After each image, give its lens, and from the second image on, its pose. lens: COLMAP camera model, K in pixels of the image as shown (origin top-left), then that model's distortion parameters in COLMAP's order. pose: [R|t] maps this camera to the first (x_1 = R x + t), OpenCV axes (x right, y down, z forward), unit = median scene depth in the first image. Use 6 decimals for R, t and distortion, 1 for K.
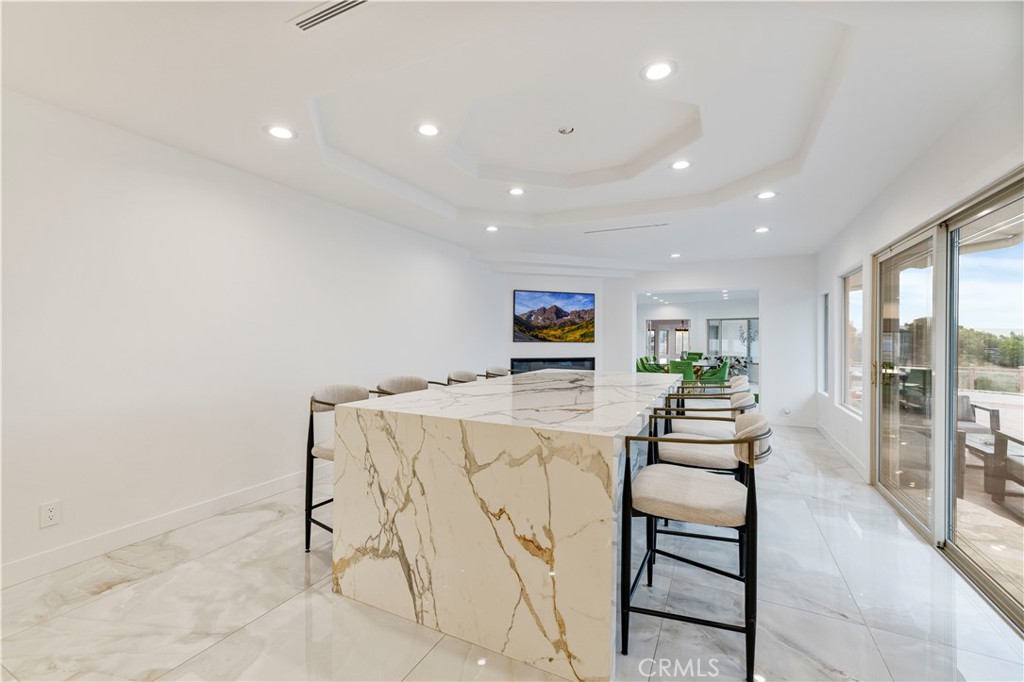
lens RADIAL K [[433.9, 0, 502.5], [0, 433.9, 337.6], [0, 0, 1]] dist [0.009767, 0.001330]
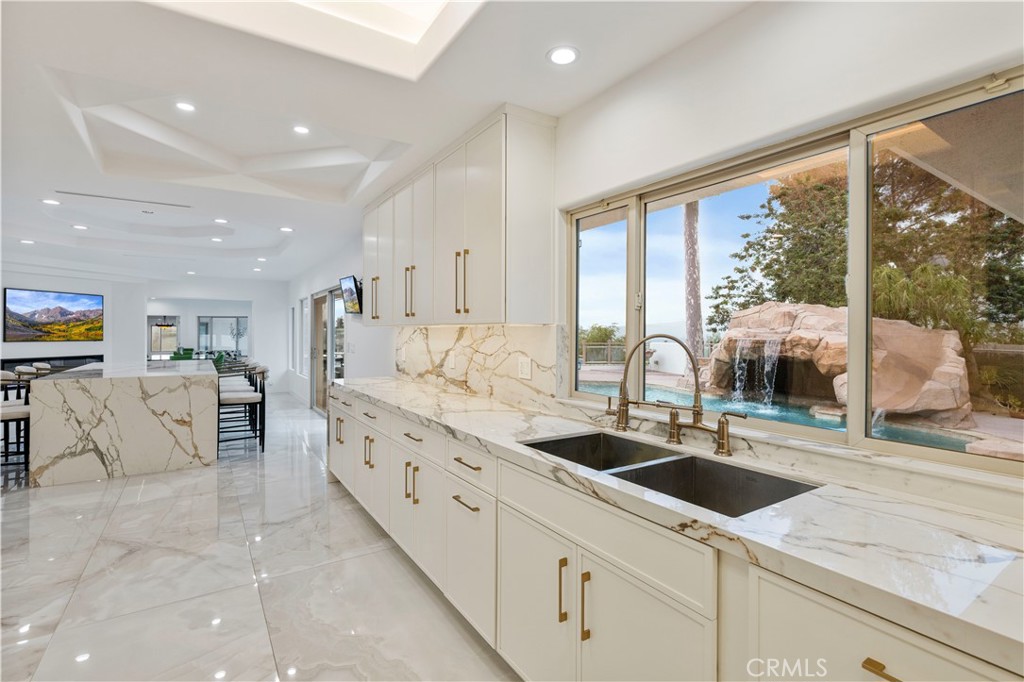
lens RADIAL K [[473.5, 0, 517.4], [0, 473.5, 333.6], [0, 0, 1]] dist [-0.009570, 0.000889]
pose [[0.483464, -0.007764, 0.875330, -1.140575], [0.003566, 0.999970, 0.006901, -0.039659], [-0.875357, -0.000215, 0.483477, -1.683384]]
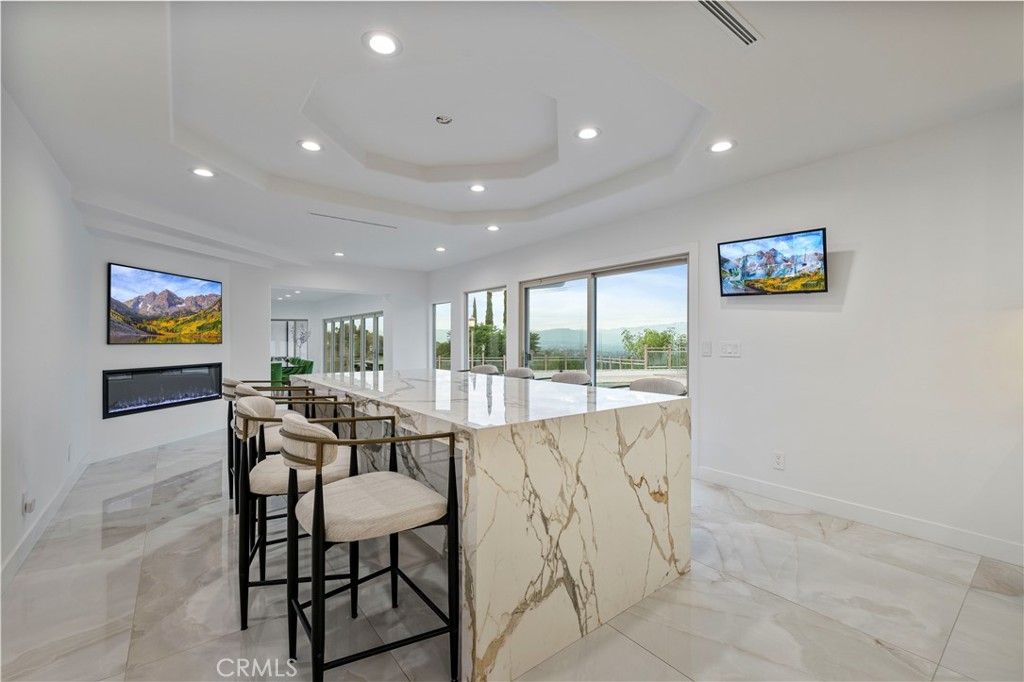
lens RADIAL K [[433.9, 0, 512.4], [0, 433.9, 342.5], [0, 0, 1]] dist [0.009767, 0.001330]
pose [[0.423422, -0.014596, 0.905815, -1.032135], [0.008234, 0.999891, 0.012262, 0.011731], [-0.905895, 0.002267, 0.423496, 0.698170]]
